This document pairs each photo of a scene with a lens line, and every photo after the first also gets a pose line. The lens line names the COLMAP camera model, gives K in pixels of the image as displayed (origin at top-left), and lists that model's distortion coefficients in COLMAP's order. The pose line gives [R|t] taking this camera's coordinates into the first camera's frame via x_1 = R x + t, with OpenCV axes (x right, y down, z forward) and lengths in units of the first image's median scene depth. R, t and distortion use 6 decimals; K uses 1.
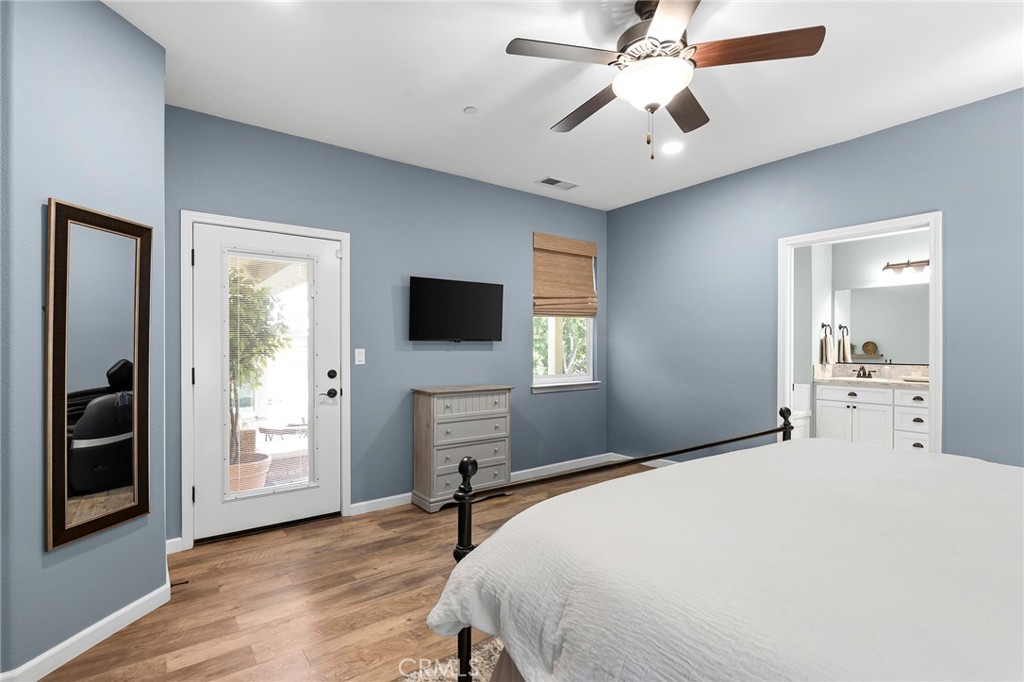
lens RADIAL K [[479.0, 0, 519.4], [0, 479.0, 347.2], [0, 0, 1]] dist [-0.003994, 0.002266]
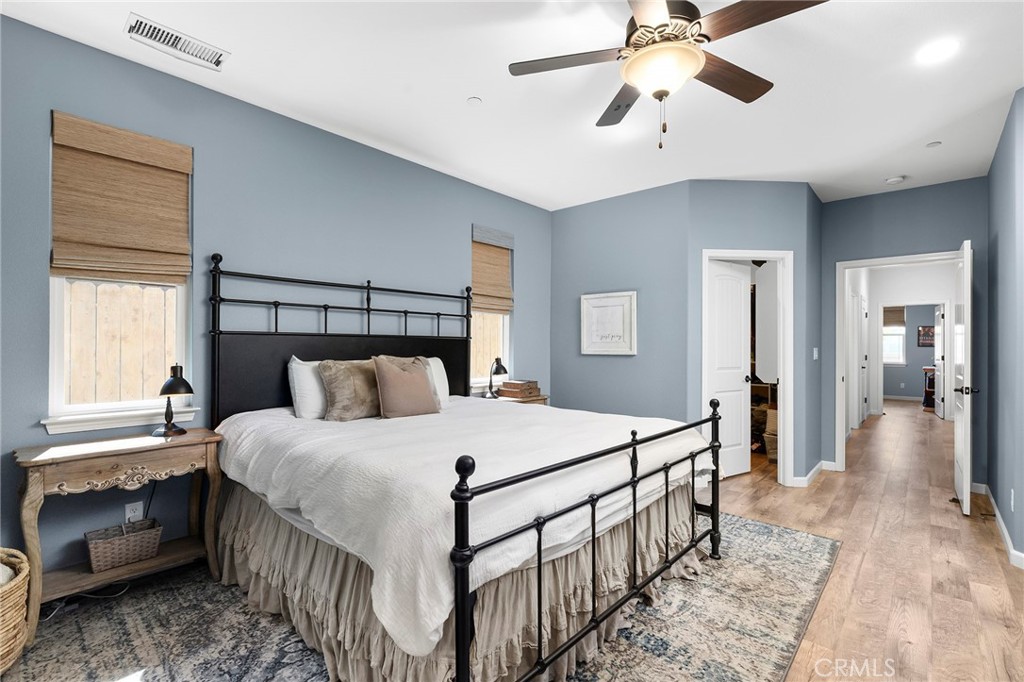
lens RADIAL K [[461.4, 0, 510.7], [0, 461.4, 343.9], [0, 0, 1]] dist [-0.008154, 0.001854]
pose [[-0.984345, -0.006181, -0.176146, 0.265766], [-0.005838, 0.999980, -0.002466, 0.000393], [0.176158, -0.001399, -0.984361, 0.675457]]
